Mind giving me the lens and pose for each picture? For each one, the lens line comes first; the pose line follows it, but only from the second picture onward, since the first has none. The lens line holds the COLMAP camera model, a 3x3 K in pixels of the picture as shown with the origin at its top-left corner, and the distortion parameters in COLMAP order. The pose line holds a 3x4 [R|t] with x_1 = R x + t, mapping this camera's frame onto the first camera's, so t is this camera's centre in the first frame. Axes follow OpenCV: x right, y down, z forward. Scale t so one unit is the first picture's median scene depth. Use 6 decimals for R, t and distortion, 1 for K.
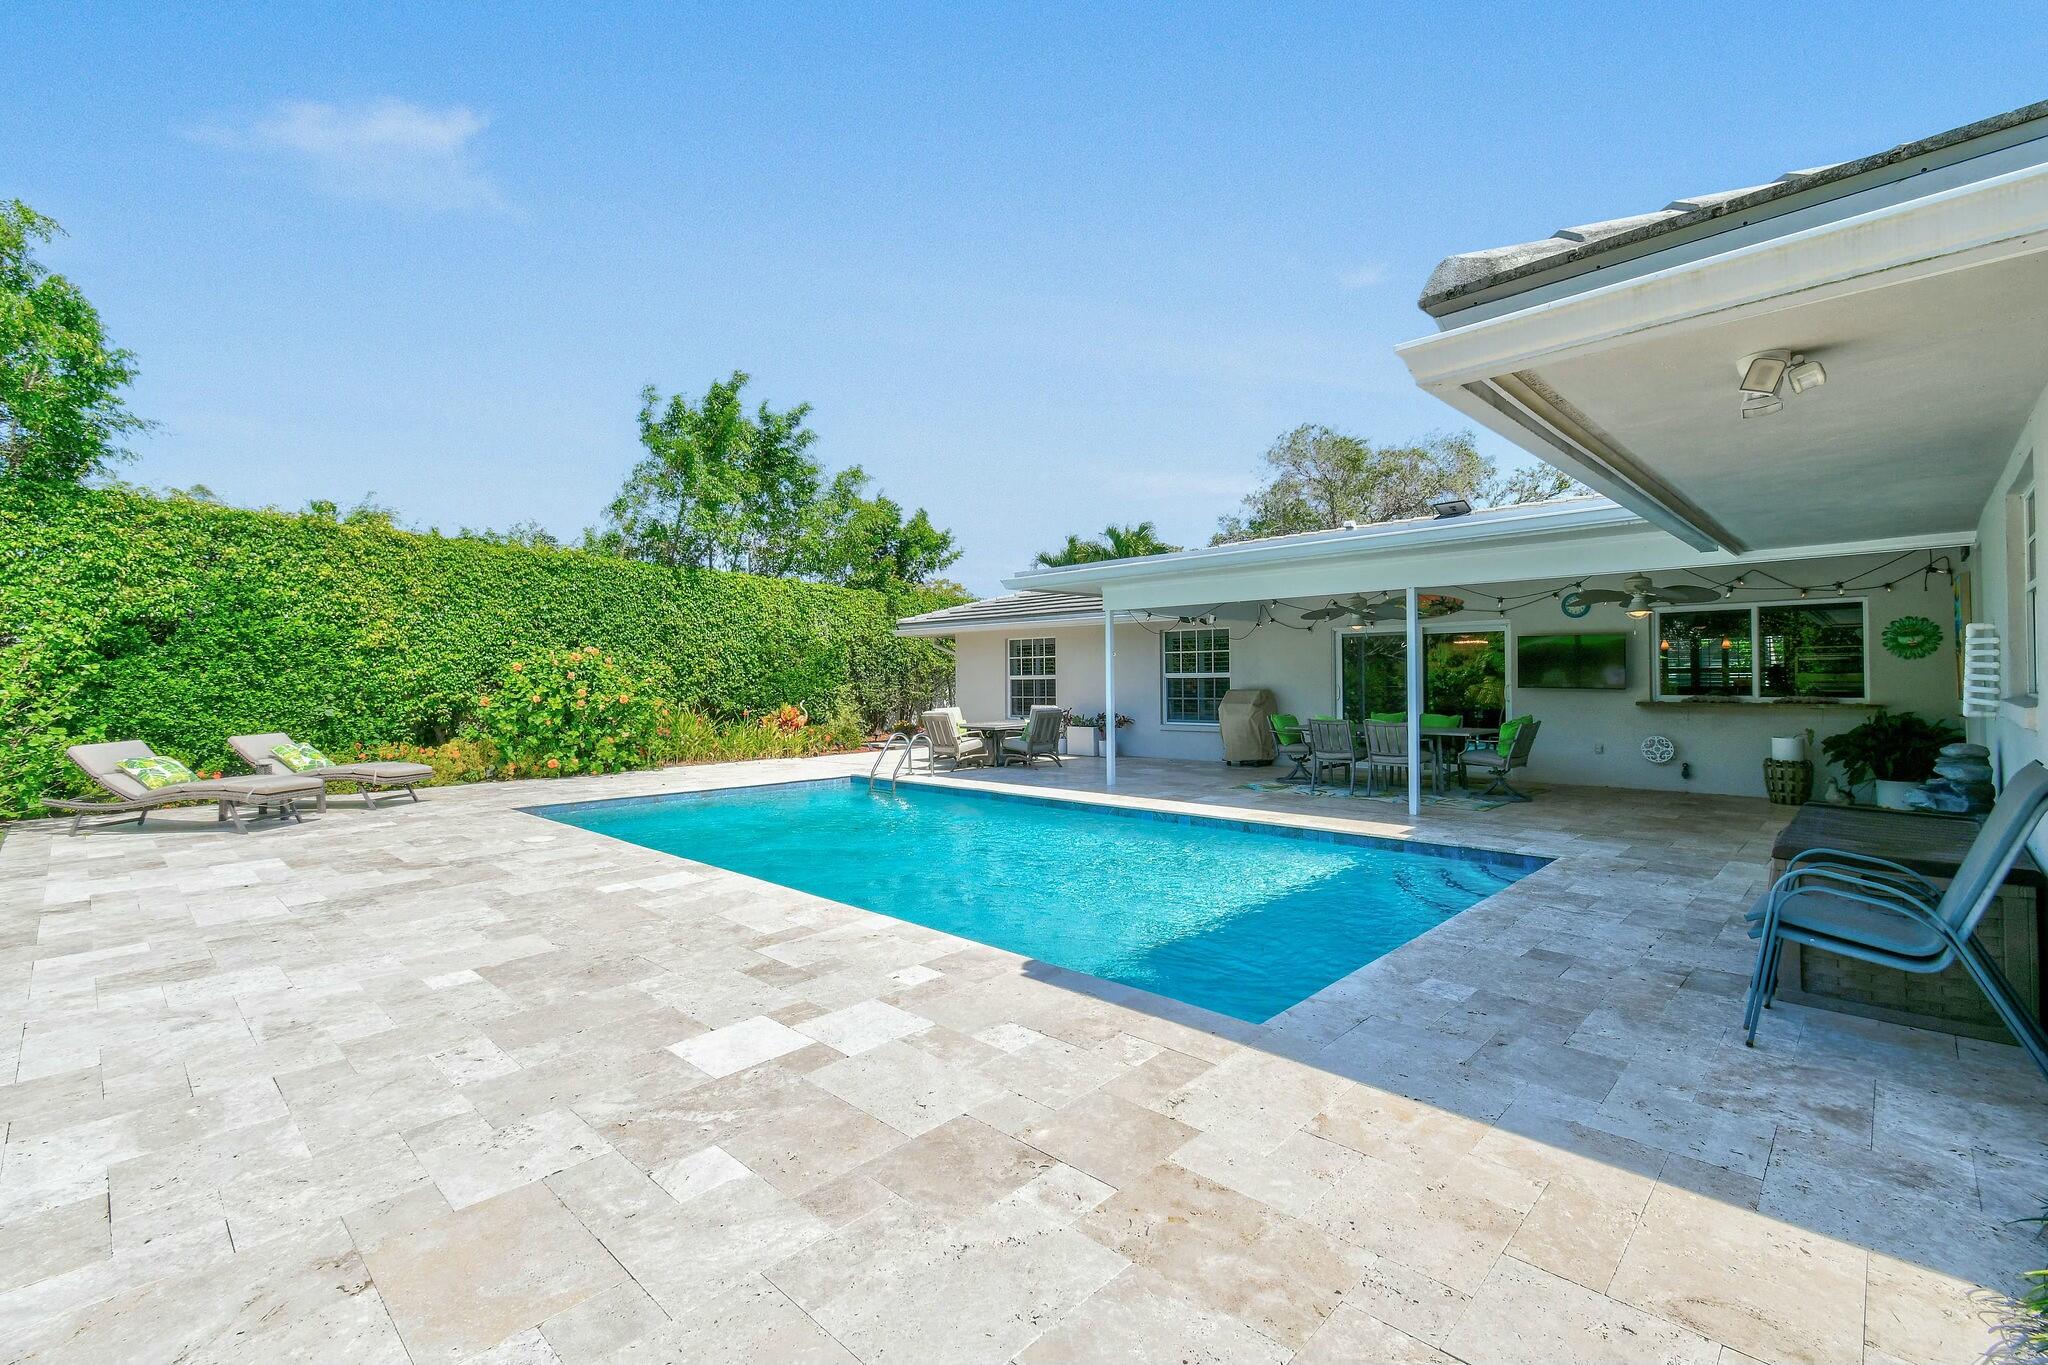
lens RADIAL K [[885.8, 0, 1027.3], [0, 885.8, 673.5], [0, 0, 1]] dist [0.008614, 0.000000]
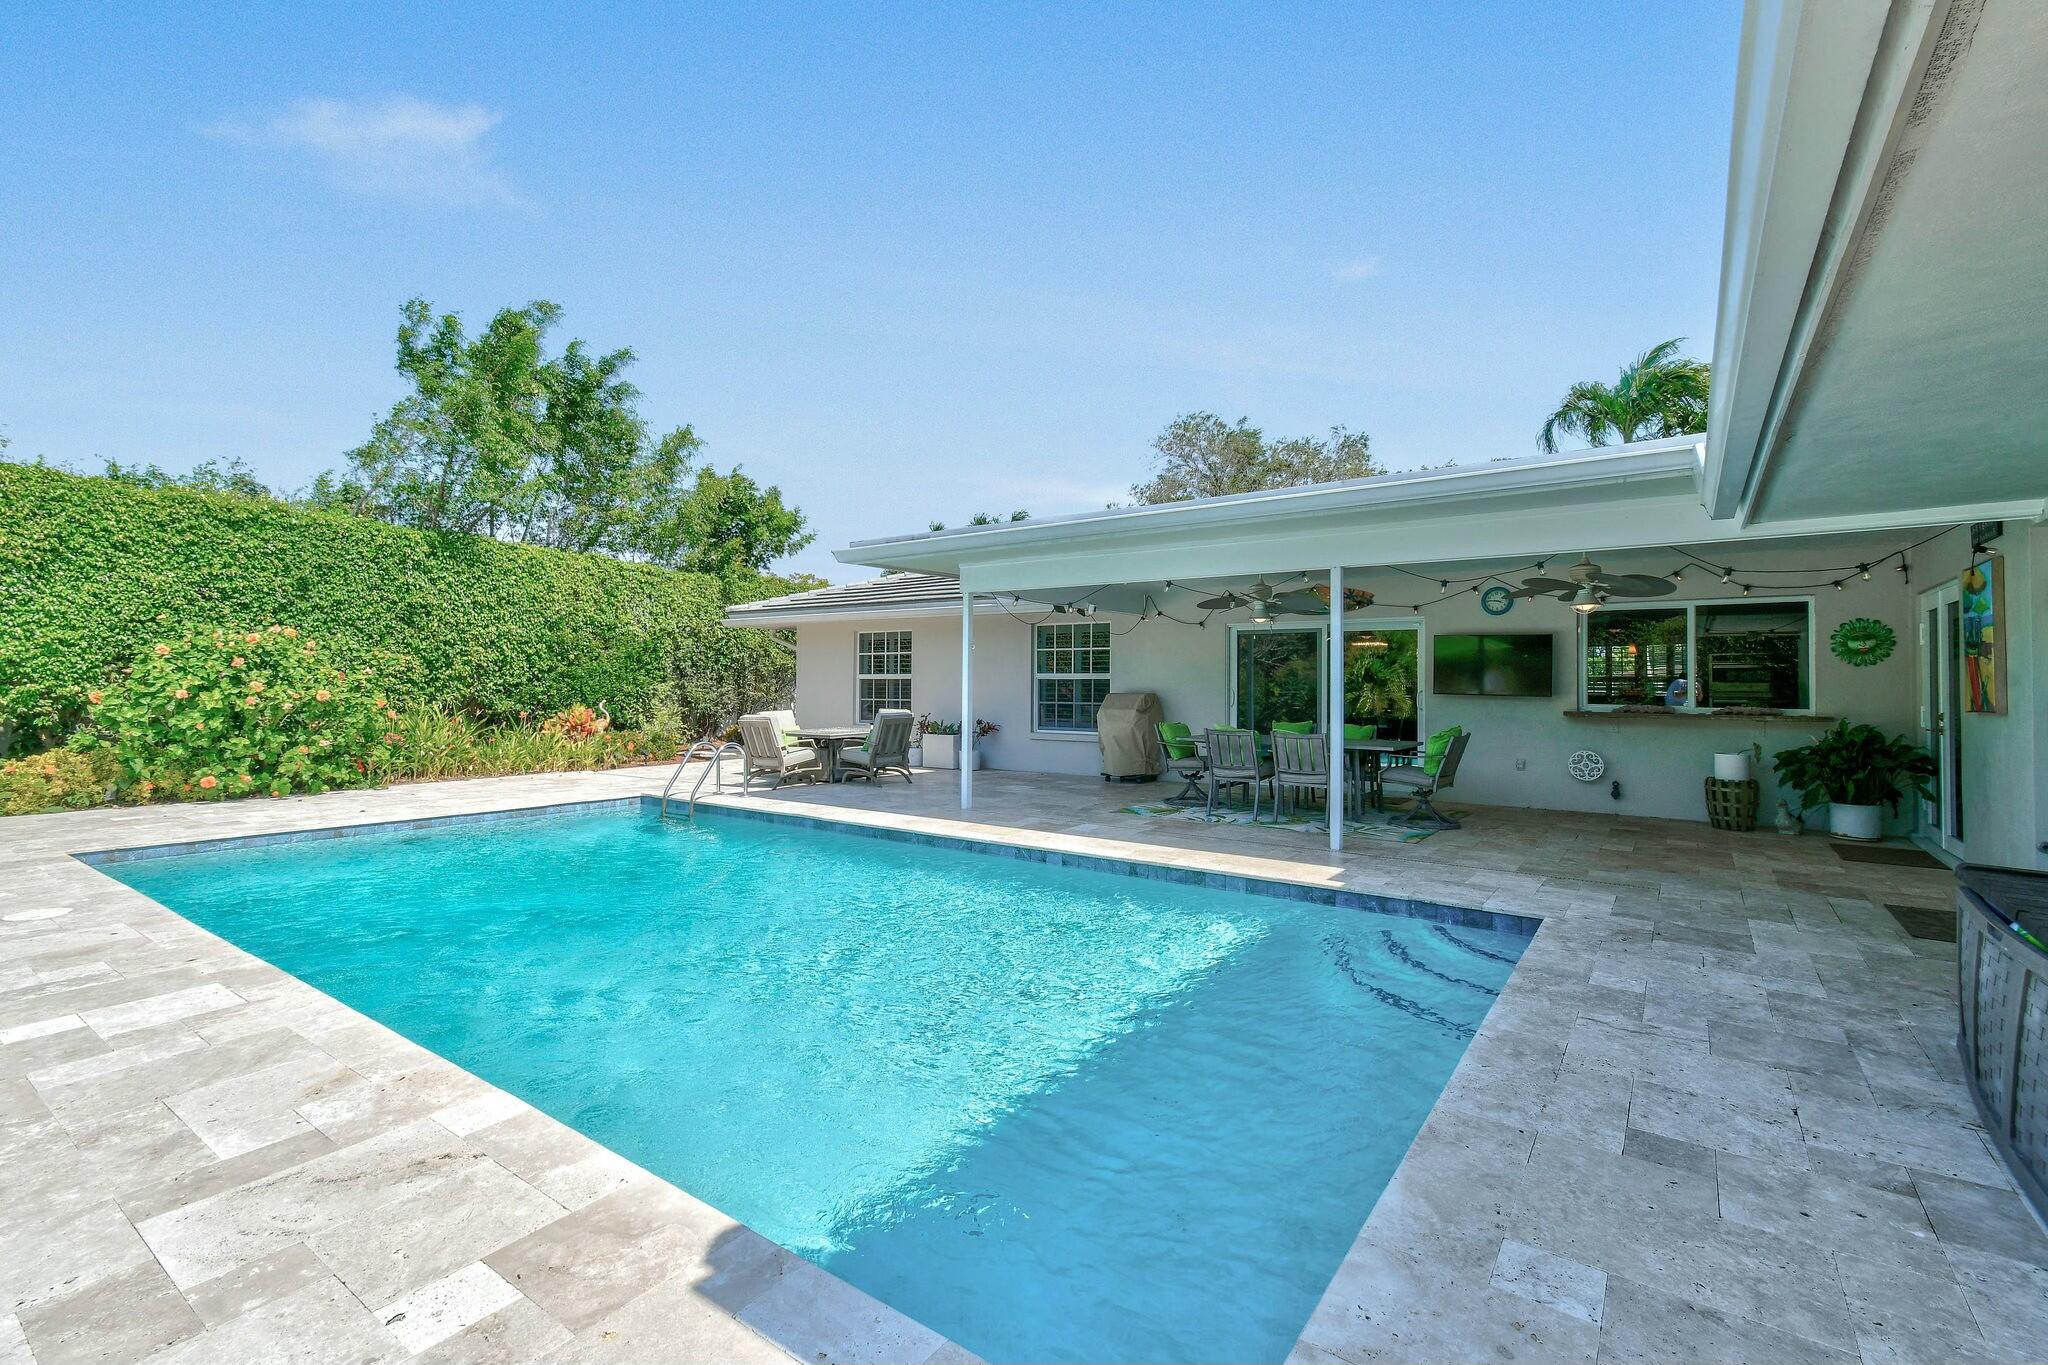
lens RADIAL K [[885.8, 0, 1027.3], [0, 885.8, 673.5], [0, 0, 1]] dist [0.008614, 0.000000]
pose [[0.990415, 0.014994, 0.137306, 0.031506], [-0.014283, 0.999879, -0.006165, 0.006000], [-0.137382, 0.004145, 0.990509, 0.164683]]
